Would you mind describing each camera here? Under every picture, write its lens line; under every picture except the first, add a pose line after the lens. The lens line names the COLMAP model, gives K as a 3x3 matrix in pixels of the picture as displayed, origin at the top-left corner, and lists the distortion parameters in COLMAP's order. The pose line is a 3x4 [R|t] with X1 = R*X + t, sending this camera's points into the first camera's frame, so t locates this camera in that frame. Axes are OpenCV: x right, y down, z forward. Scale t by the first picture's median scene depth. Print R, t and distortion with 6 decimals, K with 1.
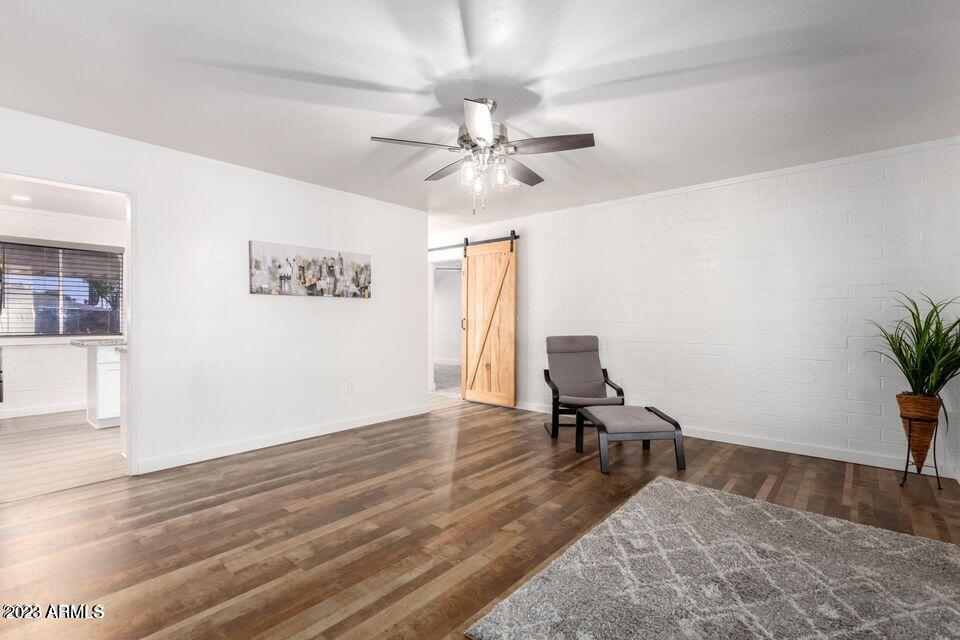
lens RADIAL K [[440.5, 0, 486.1], [0, 440.5, 320.0], [0, 0, 1]] dist [0.004351, -0.001890]
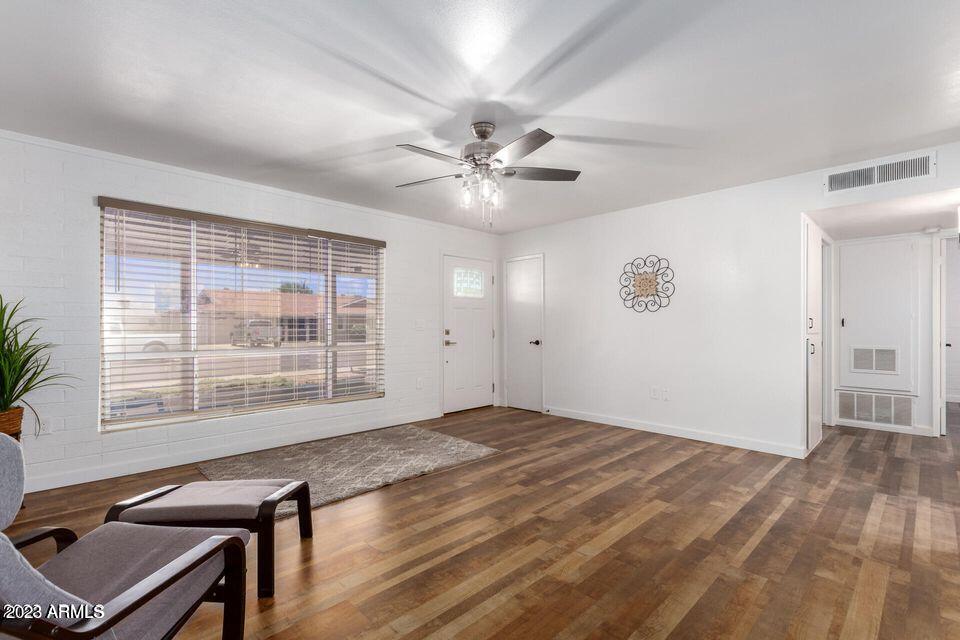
lens RADIAL K [[440.5, 0, 482.1], [0, 440.5, 324.9], [0, 0, 1]] dist [0.004351, -0.001890]
pose [[-0.995739, -0.000362, 0.092219, -0.070445], [-0.000280, 1.000000, 0.000901, -0.004071], [-0.092220, 0.000871, -0.995738, 1.400025]]
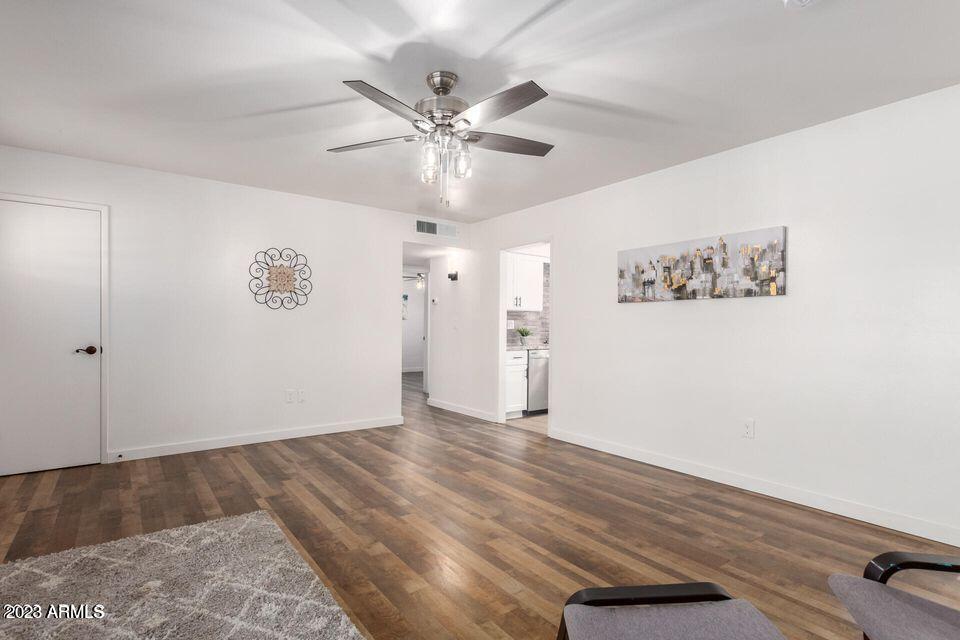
lens RADIAL K [[454.6, 0, 429.8], [0, 454.6, 326.1], [0, 0, 1]] dist [0.002114, 0.000062]
pose [[-0.270071, -0.004070, -0.962832, 0.581444], [-0.011471, 0.999934, -0.001009, 0.000471], [0.962772, 0.010772, -0.270099, 0.825492]]
